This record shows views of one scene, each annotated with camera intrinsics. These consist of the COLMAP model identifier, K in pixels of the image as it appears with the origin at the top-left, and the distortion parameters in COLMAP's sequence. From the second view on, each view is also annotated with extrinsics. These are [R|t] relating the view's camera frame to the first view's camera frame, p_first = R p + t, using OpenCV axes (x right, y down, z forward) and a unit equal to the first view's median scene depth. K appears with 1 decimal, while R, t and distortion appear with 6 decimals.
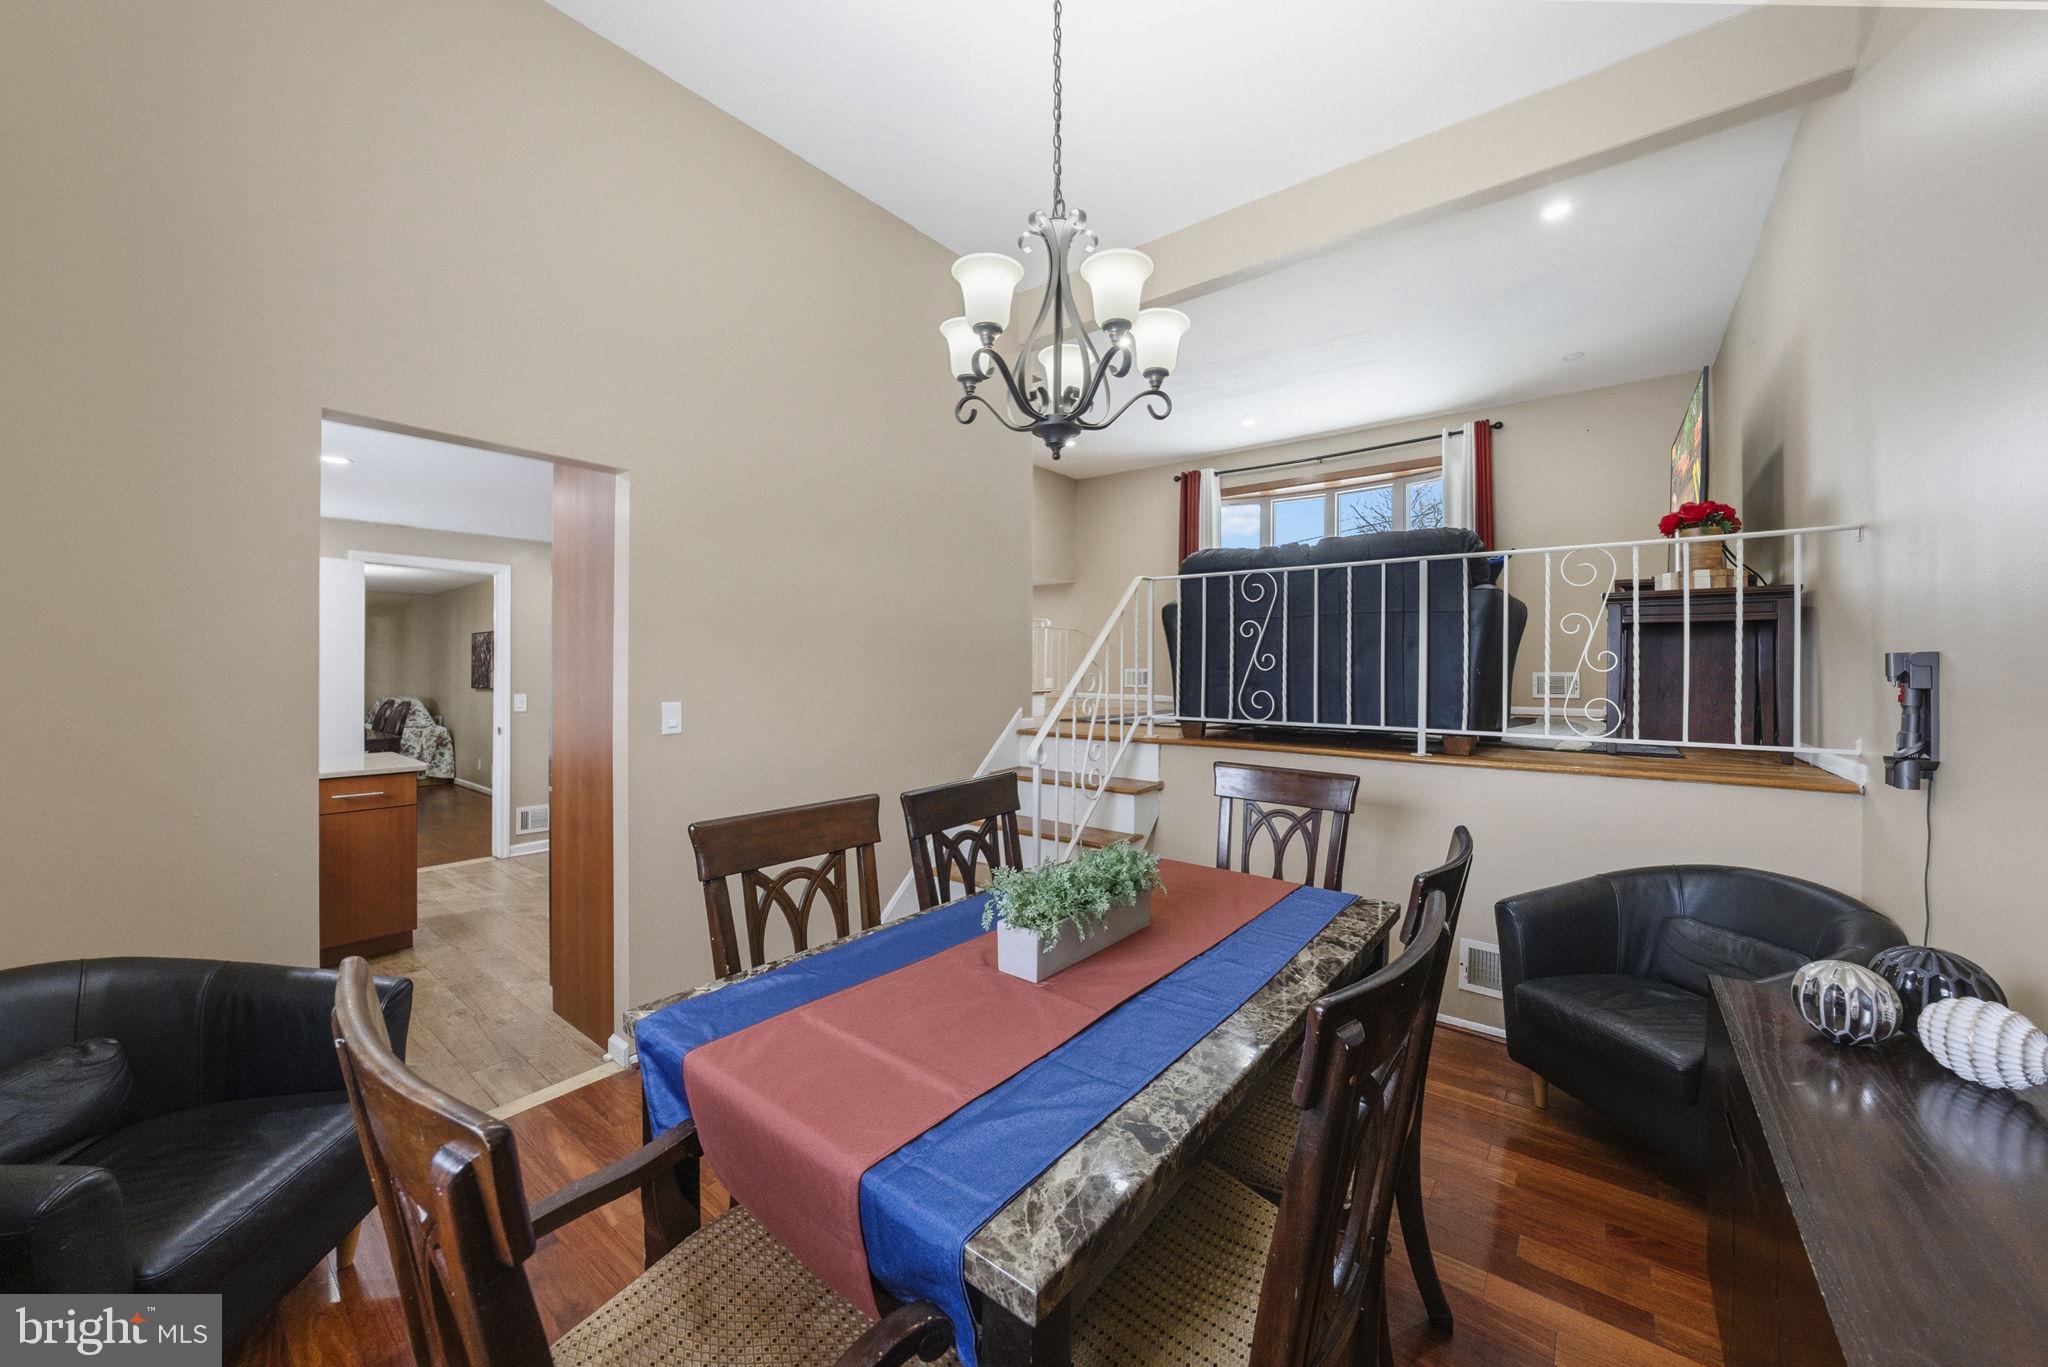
lens RADIAL K [[739.3, 0, 1040.2], [0, 739.3, 696.7], [0, 0, 1]] dist [-0.013359, 0.000410]
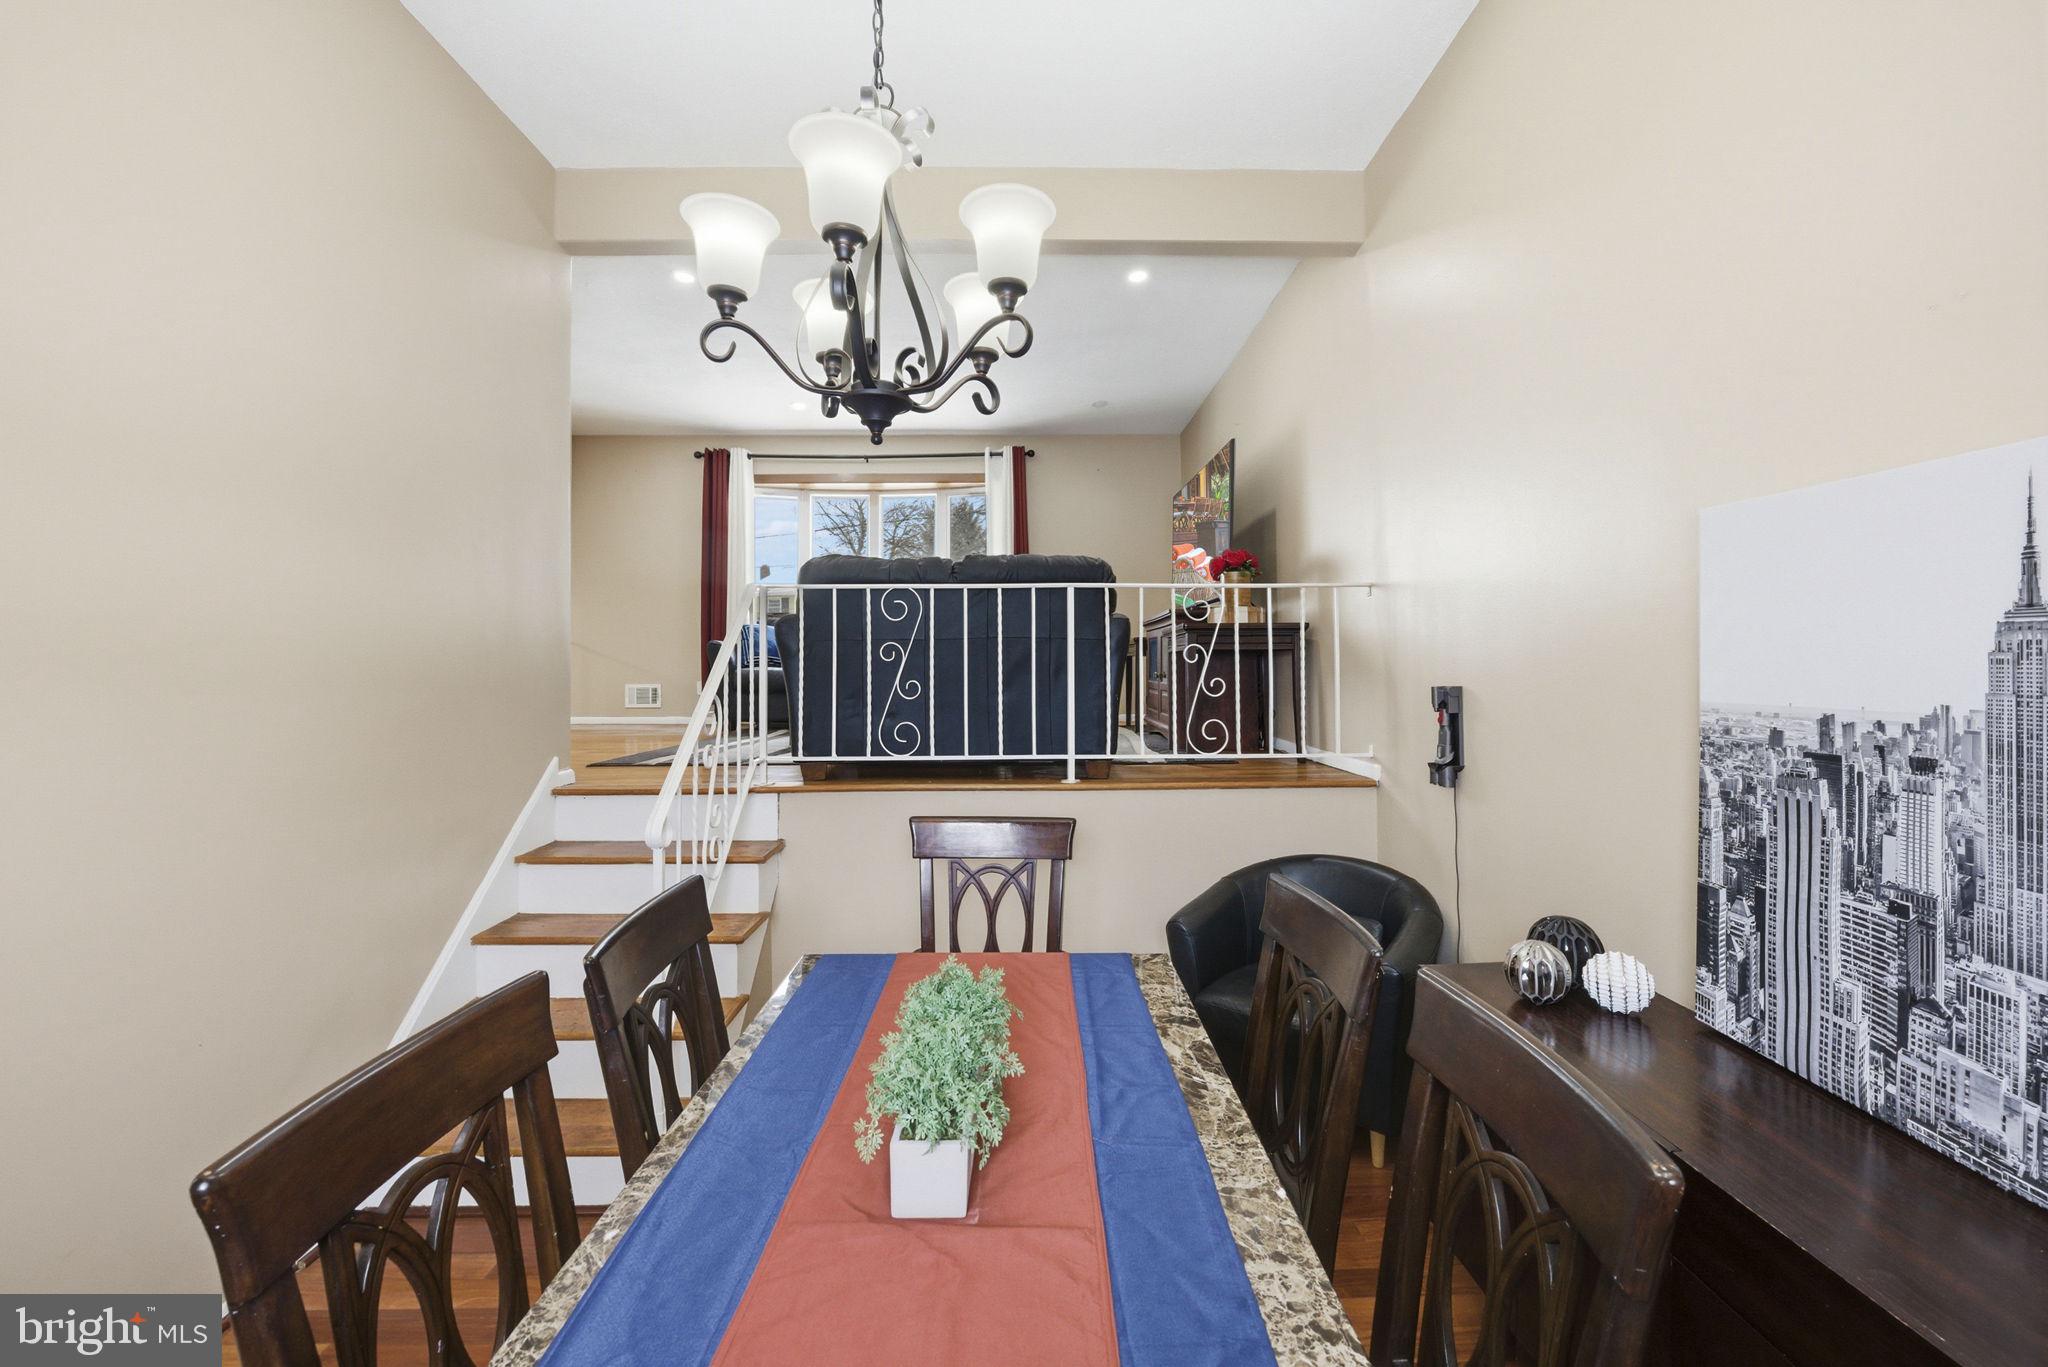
lens RADIAL K [[800.4, 0, 1045.4], [0, 800.4, 685.7], [0, 0, 1]] dist [-0.017334, 0.000646]
pose [[0.781904, -0.021881, 0.623015, -0.209495], [0.033691, 0.999406, -0.007184, -0.050480], [-0.622488, 0.026607, 0.782177, 0.195607]]
